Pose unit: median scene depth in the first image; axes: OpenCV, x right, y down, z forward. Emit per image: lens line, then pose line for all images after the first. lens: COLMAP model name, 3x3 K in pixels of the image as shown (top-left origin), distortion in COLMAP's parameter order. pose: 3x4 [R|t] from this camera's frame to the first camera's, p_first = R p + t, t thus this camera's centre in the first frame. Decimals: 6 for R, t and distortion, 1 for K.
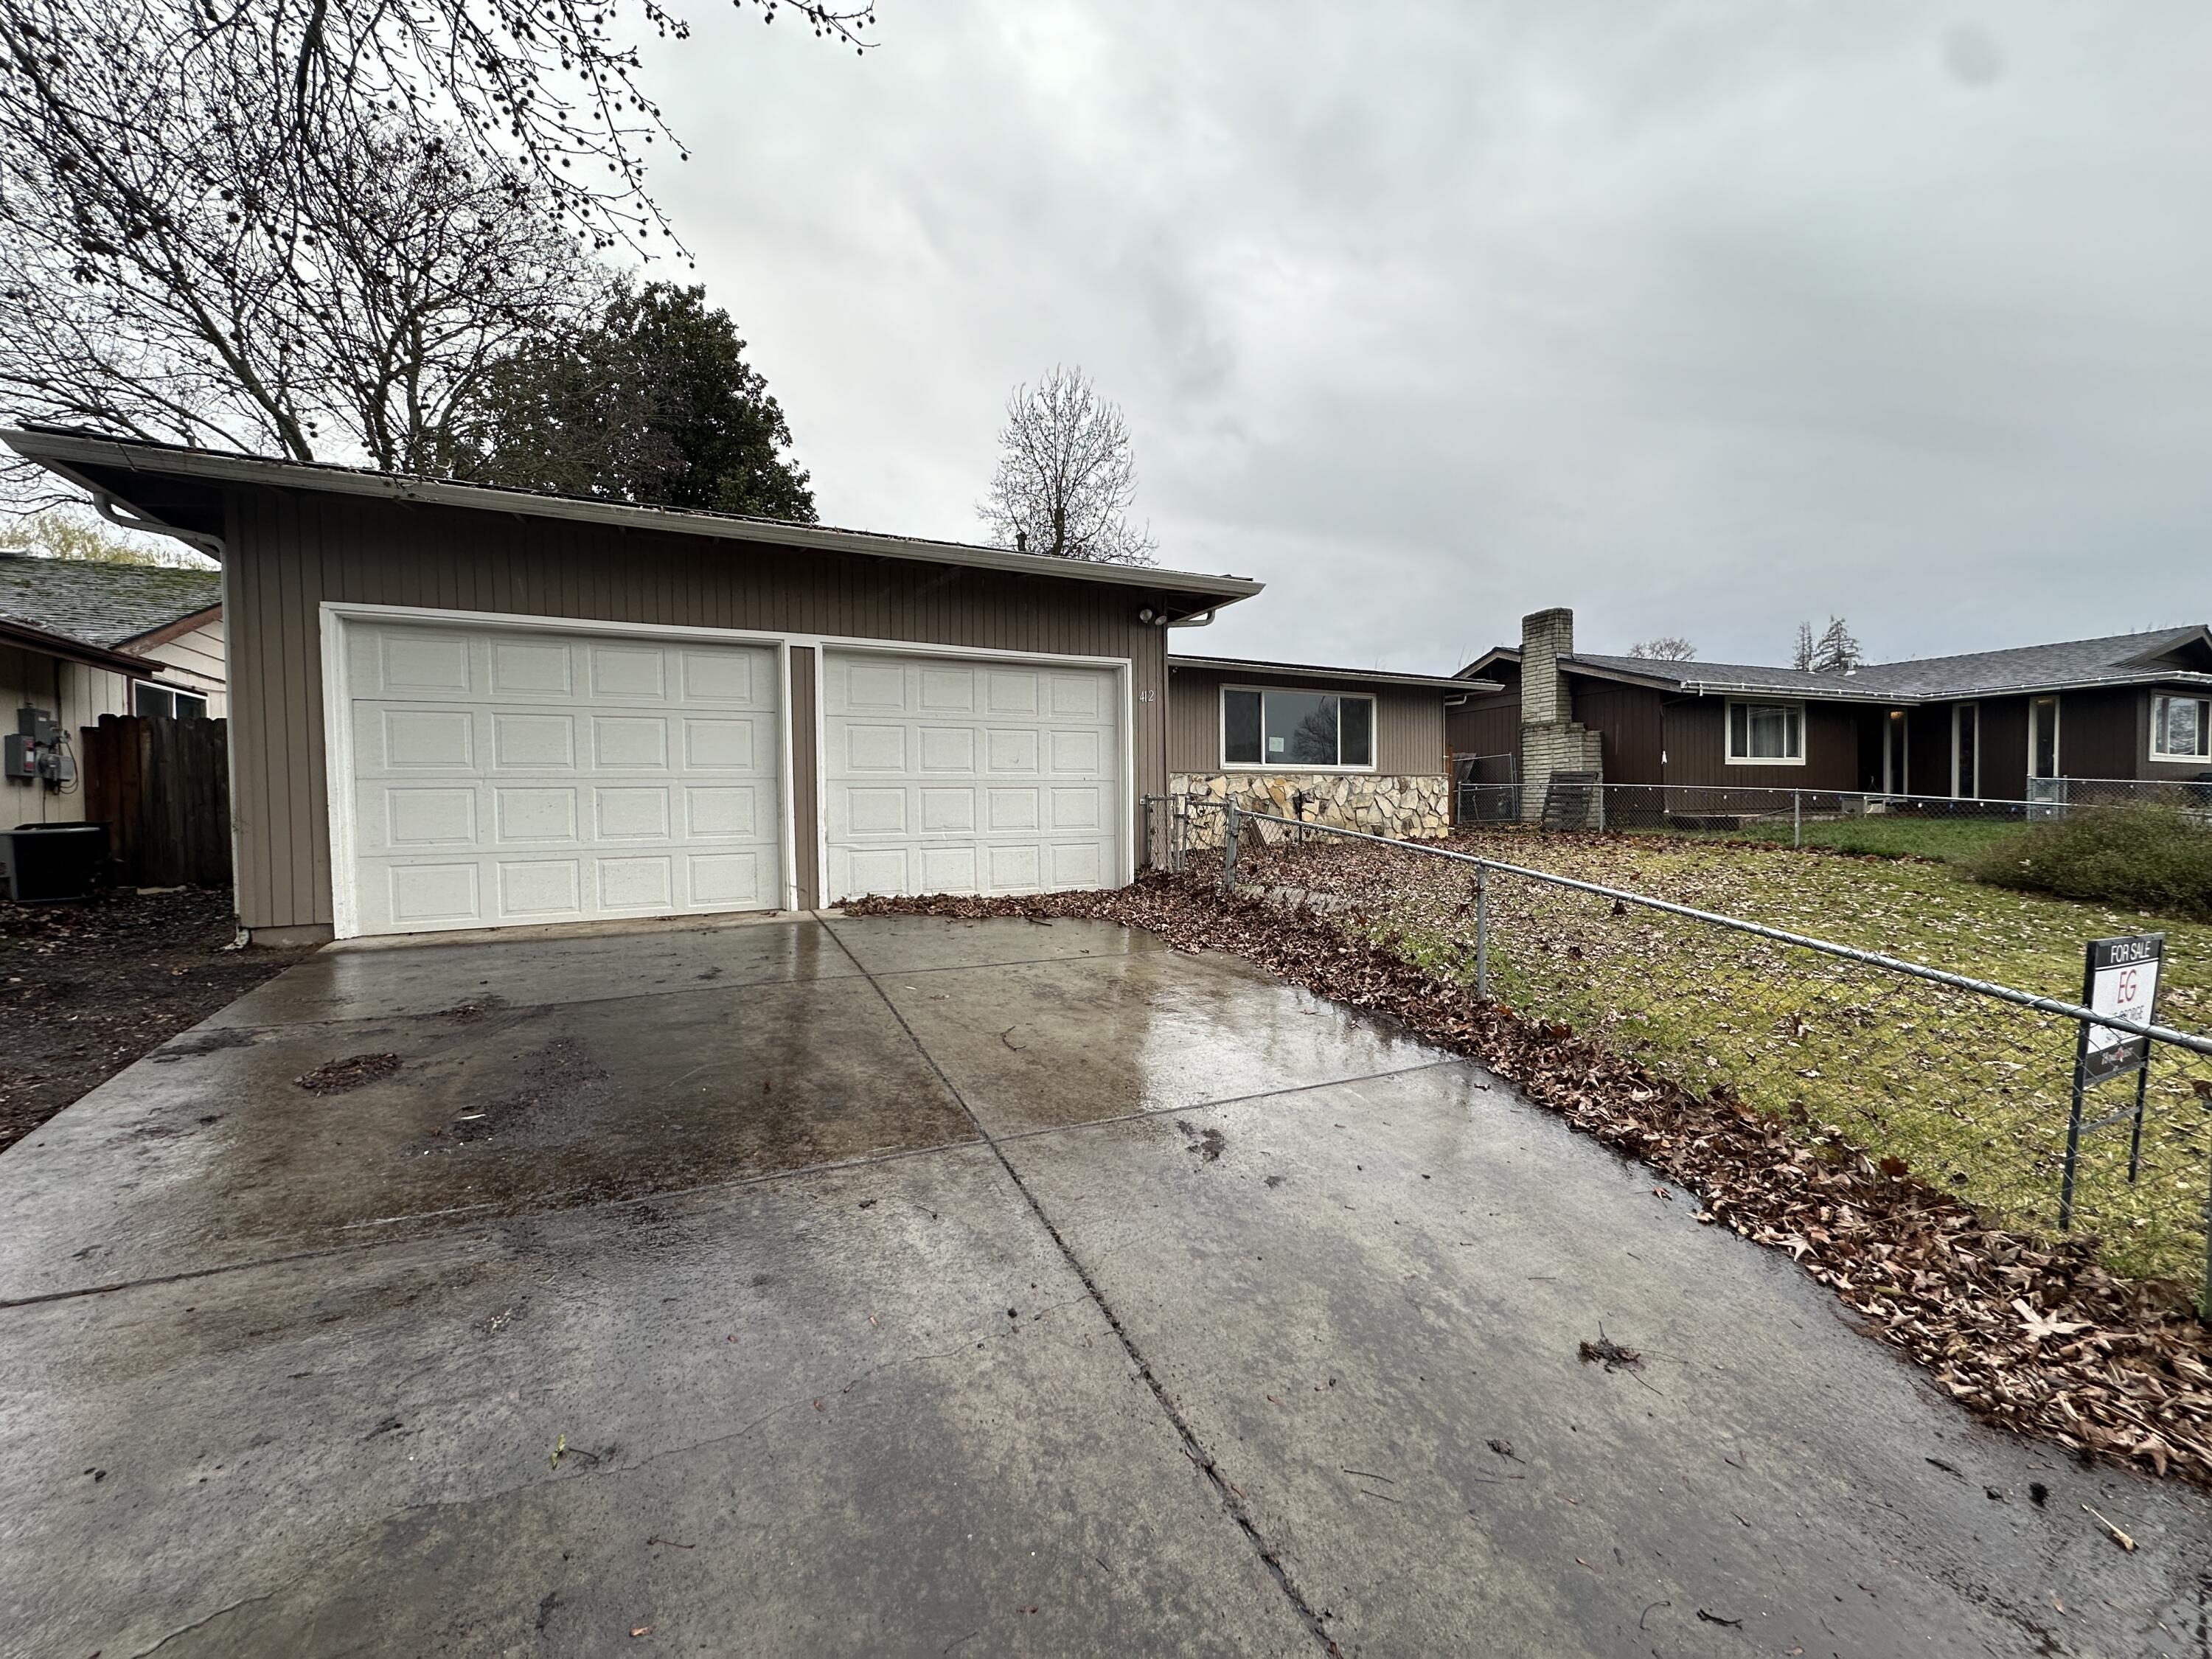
lens RADIAL K [[878.8, 0, 1112.7], [0, 878.8, 829.2], [0, 0, 1]] dist [-0.000898, -0.000122]
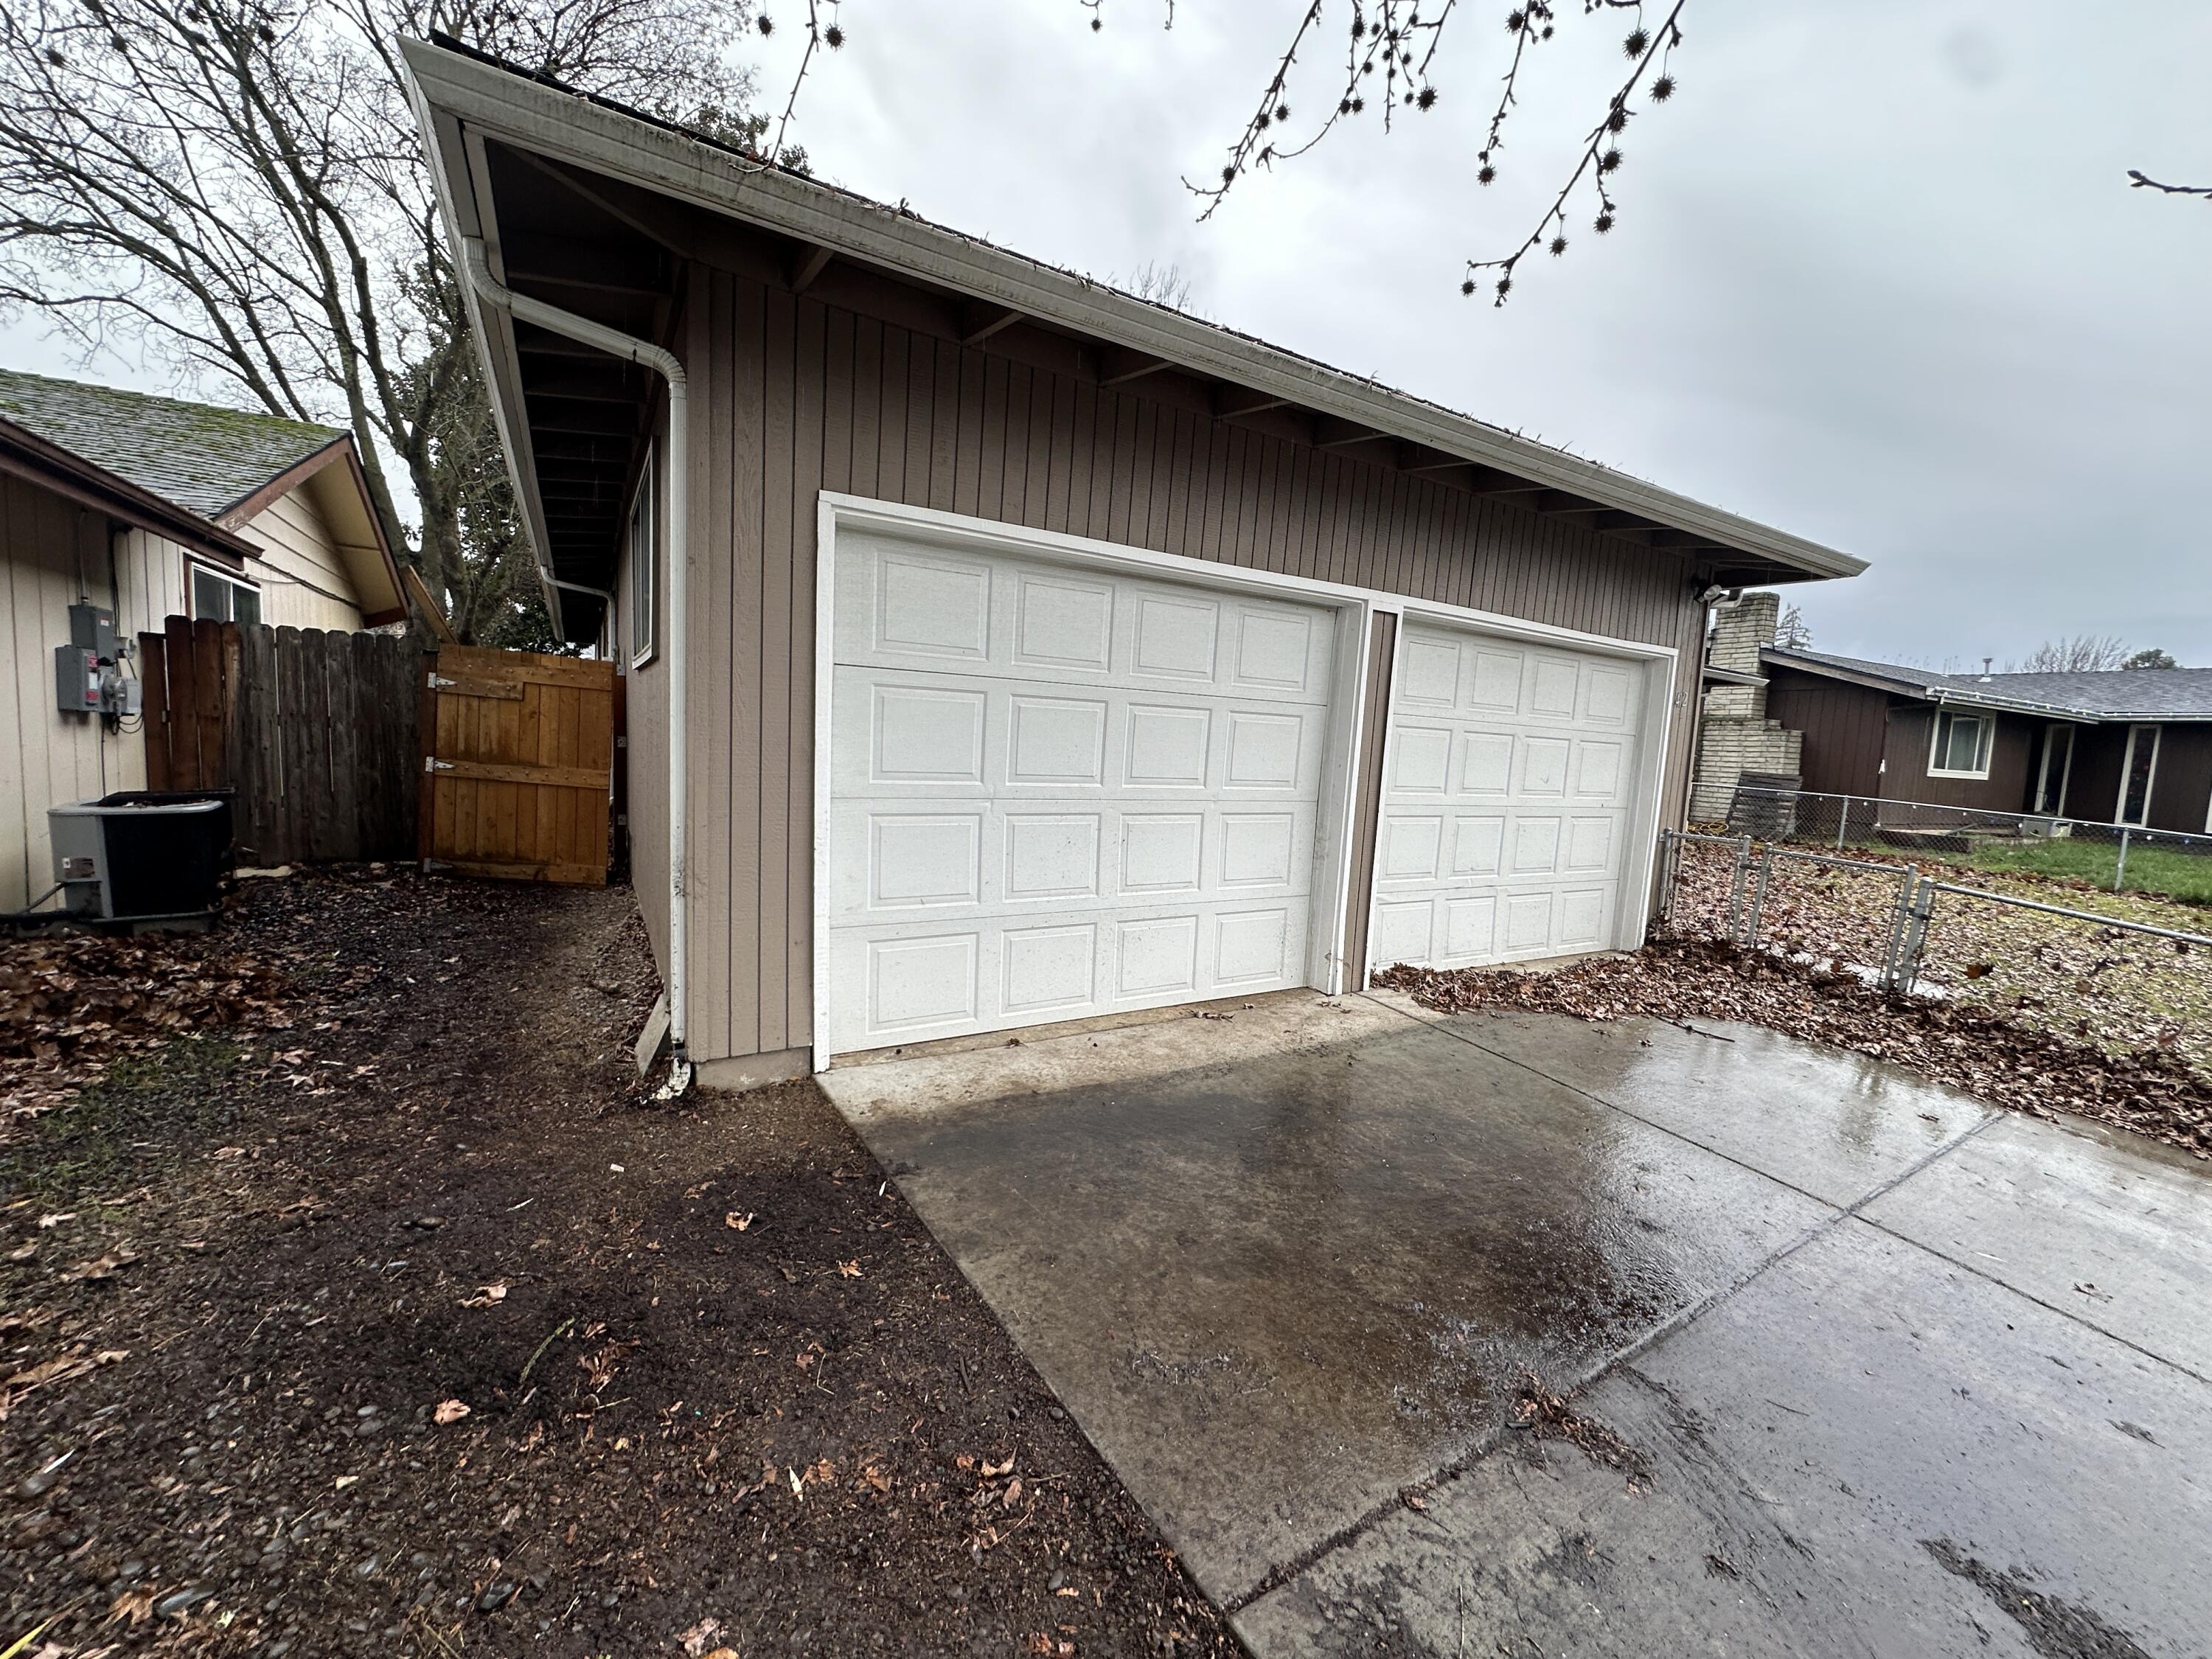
lens RADIAL K [[878.8, 0, 1100.4], [0, 878.8, 825.5], [0, 0, 1]] dist [-0.000898, -0.000122]
pose [[0.995541, 0.056652, 0.075425, -0.465758], [-0.061756, 0.995830, 0.067146, -0.057978], [-0.071307, -0.071505, 0.994888, 0.253573]]
